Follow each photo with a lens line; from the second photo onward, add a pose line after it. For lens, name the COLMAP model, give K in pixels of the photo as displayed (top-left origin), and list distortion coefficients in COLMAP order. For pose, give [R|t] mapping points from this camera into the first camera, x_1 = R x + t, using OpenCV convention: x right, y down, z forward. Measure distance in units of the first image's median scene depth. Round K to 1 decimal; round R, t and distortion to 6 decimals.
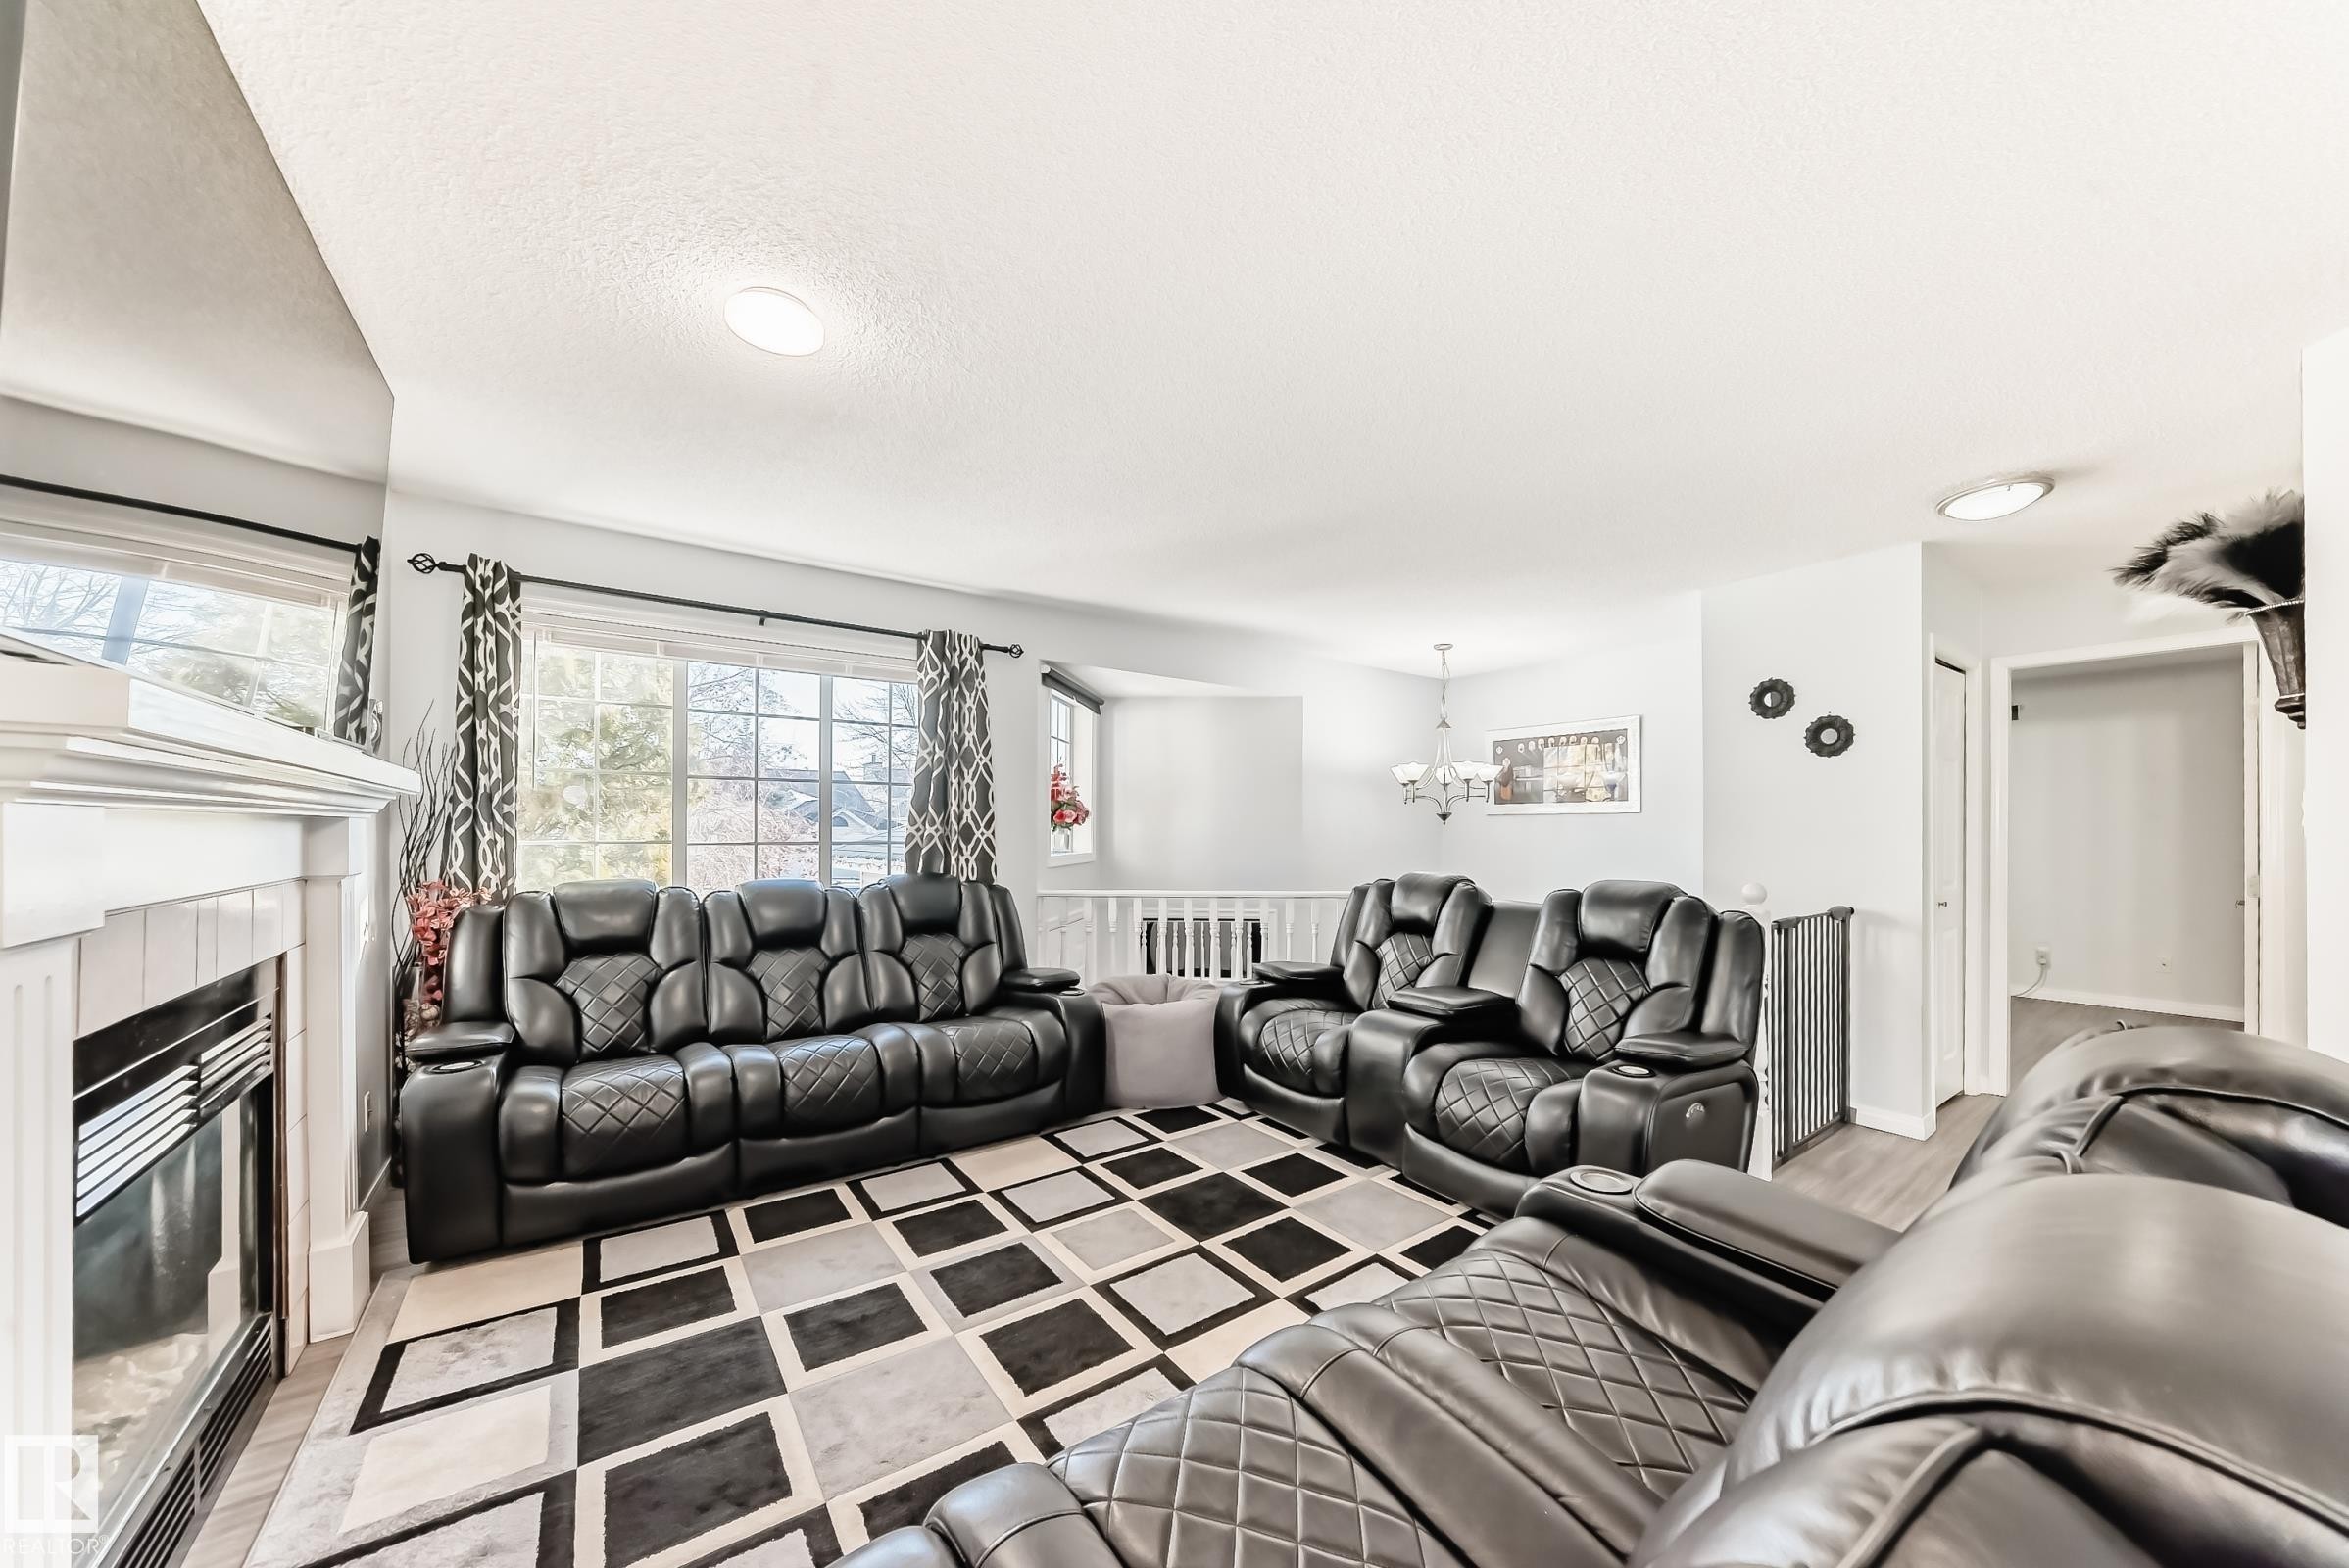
lens RADIAL K [[836.8, 0, 1181.5], [0, 836.8, 845.5], [0, 0, 1]] dist [-0.001038, -0.000008]
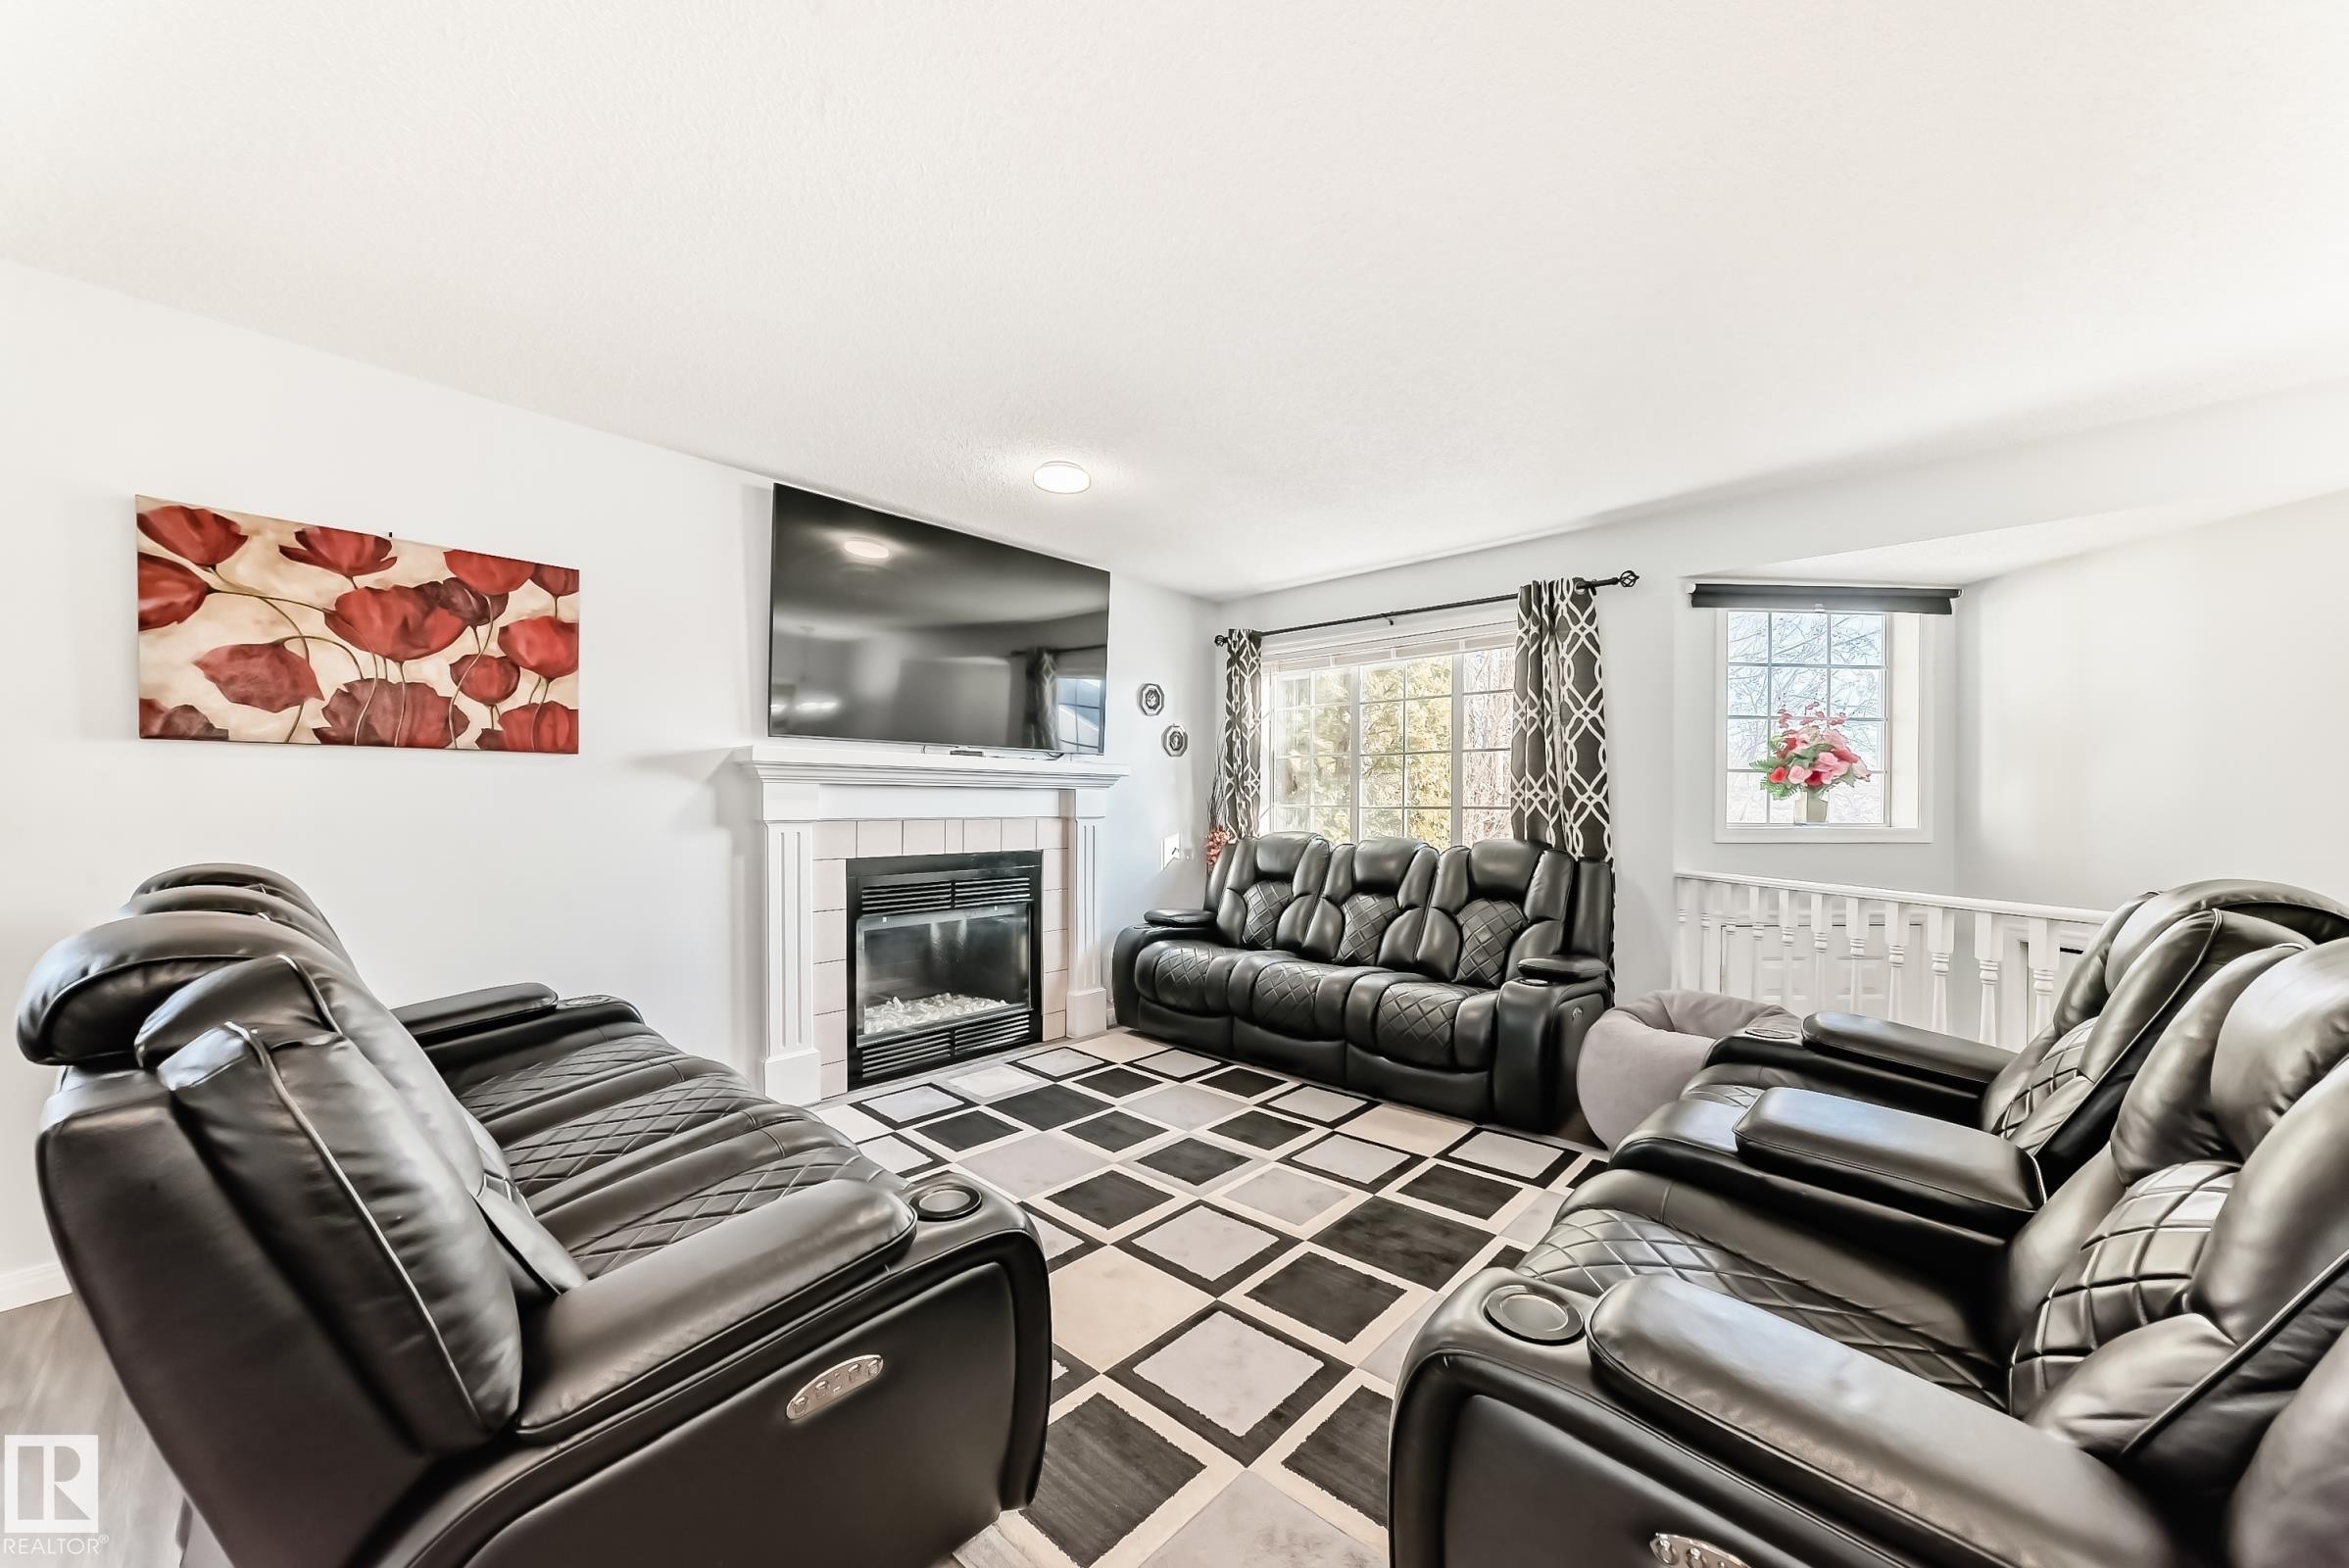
lens RADIAL K [[828.7, 0, 1192.6], [0, 828.7, 815.3], [0, 0, 1]] dist [-0.034593, 0.007752]
pose [[0.217825, 0.009780, -0.975939, 0.665010], [-0.020385, 0.999777, 0.005469, 0.009861], [0.975775, 0.018703, 0.217976, 0.525375]]
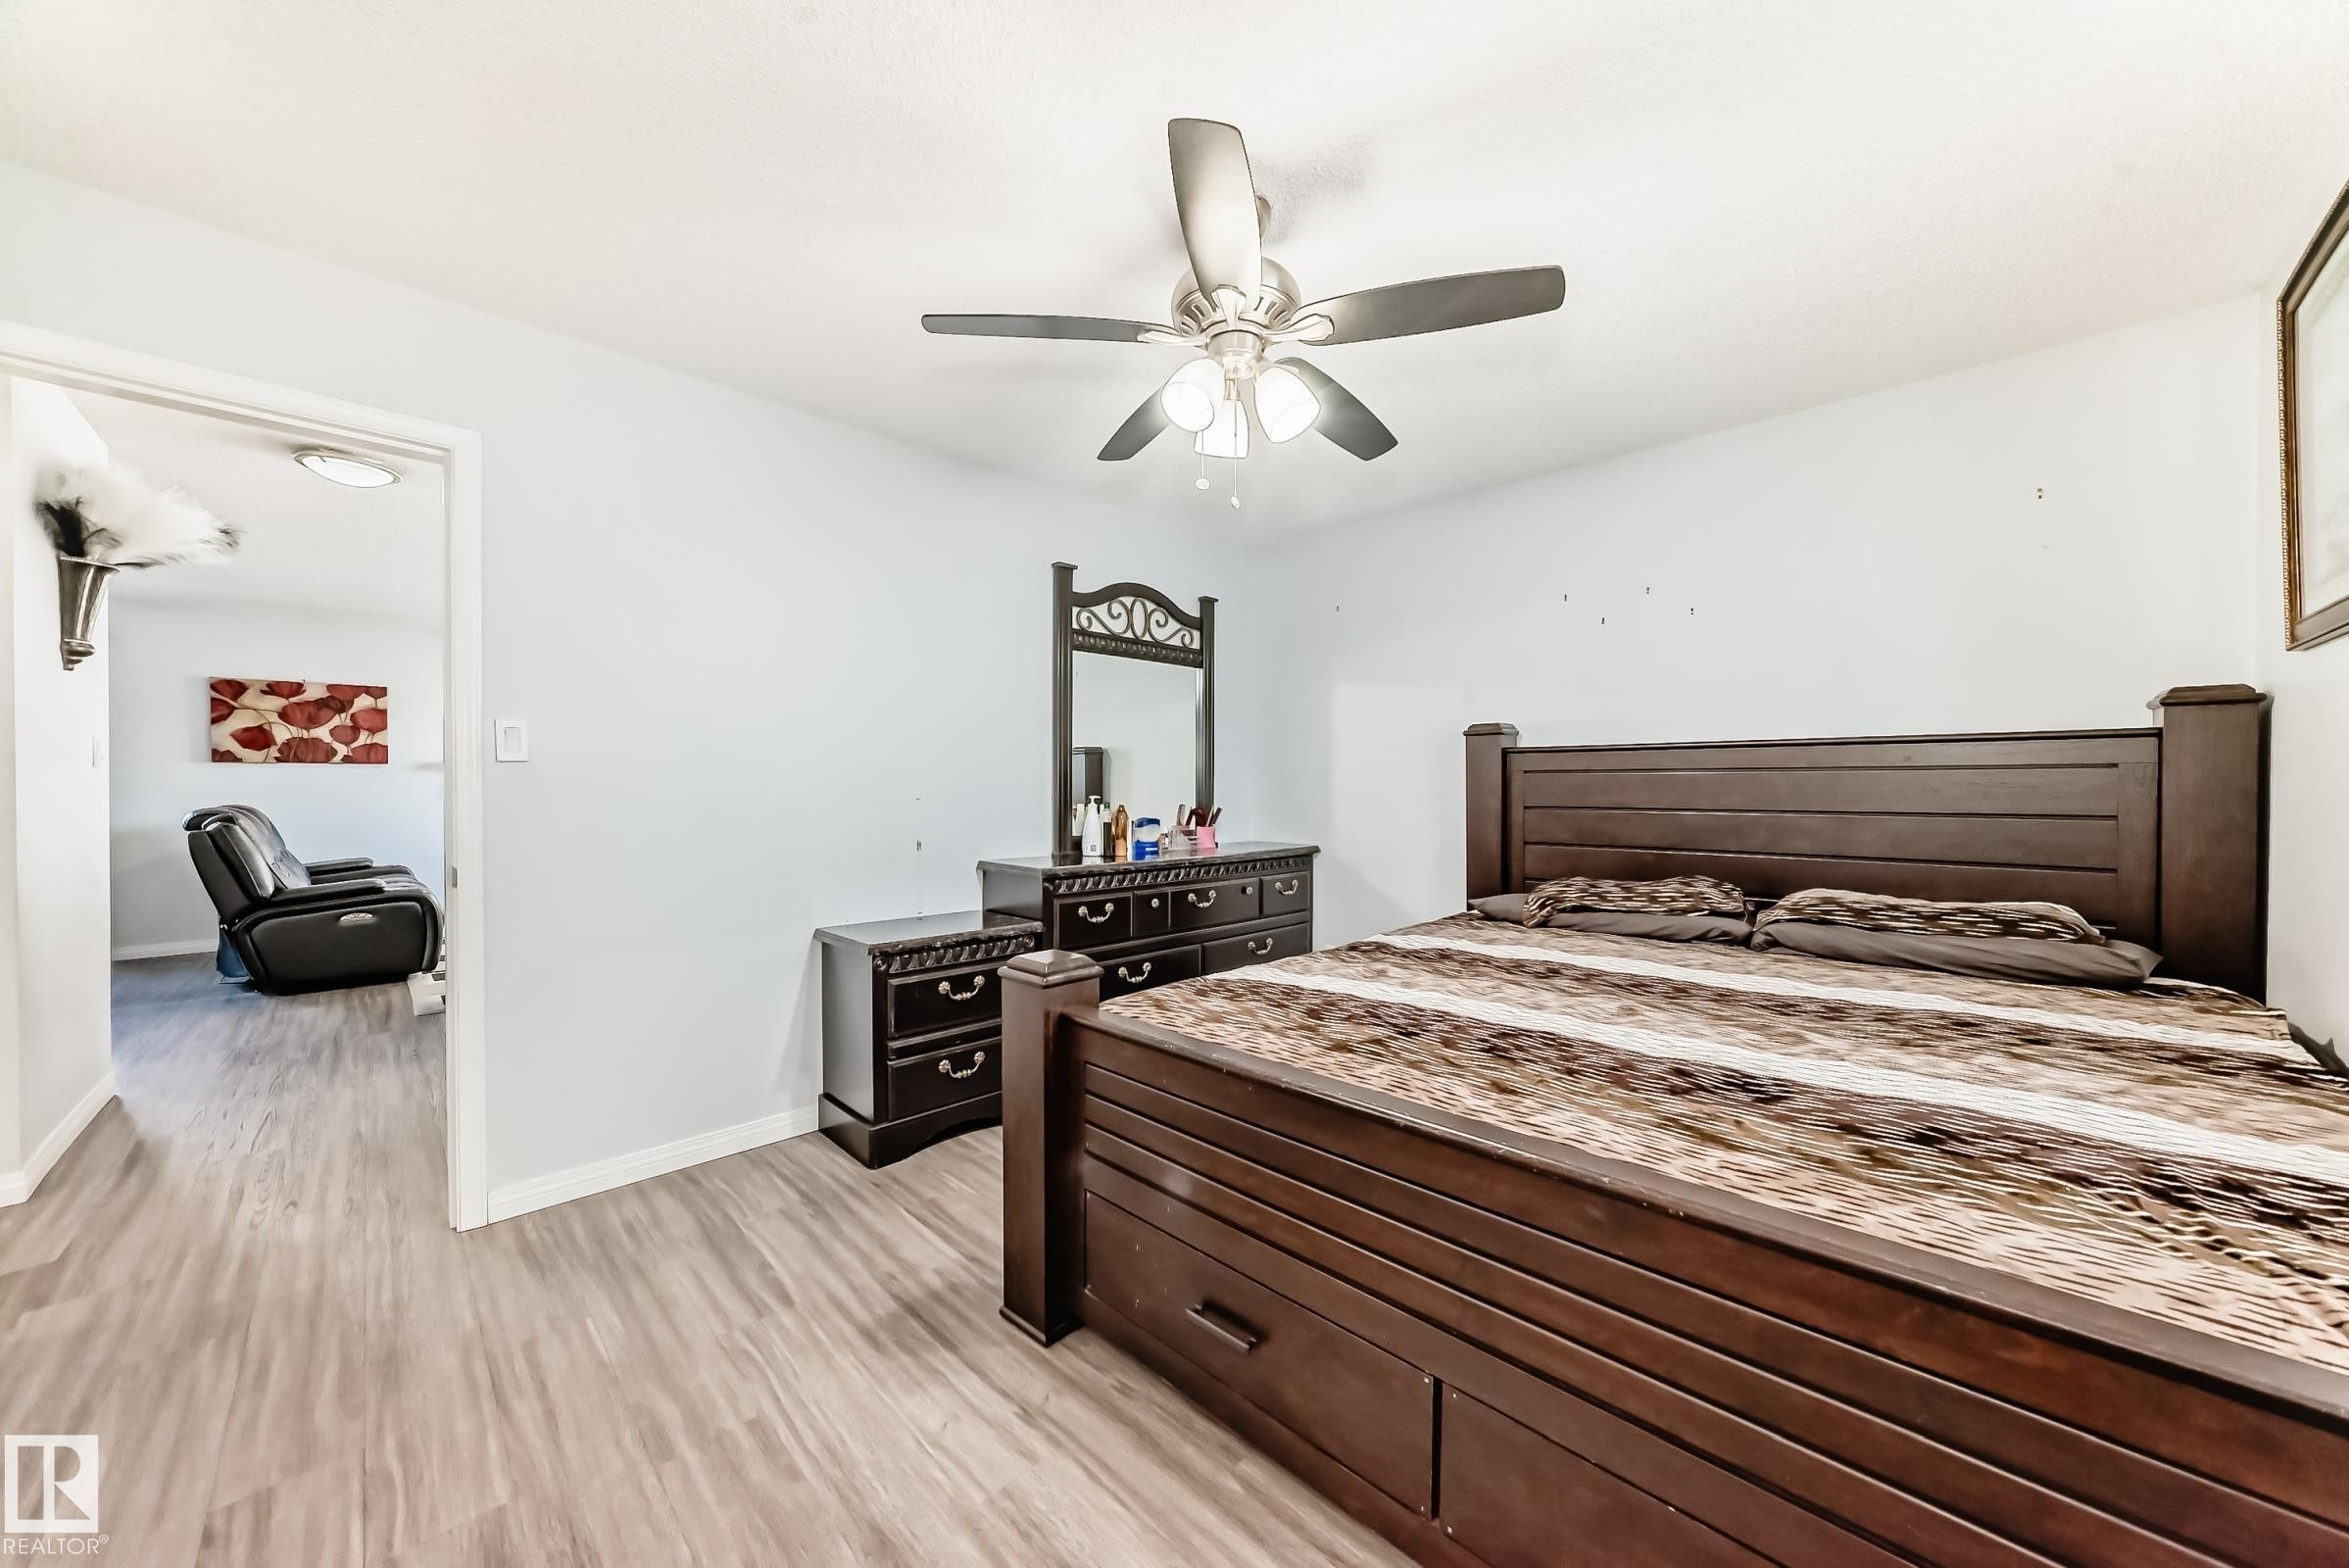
lens RADIAL K [[827.6, 0, 1183.5], [0, 827.6, 804.5], [0, 0, 1]] dist [-0.031017, 0.007144]
pose [[0.155793, 0.015167, -0.987673, 1.946454], [-0.017806, 0.999763, 0.012544, 0.003893], [0.987629, 0.015633, 0.156026, 1.685471]]
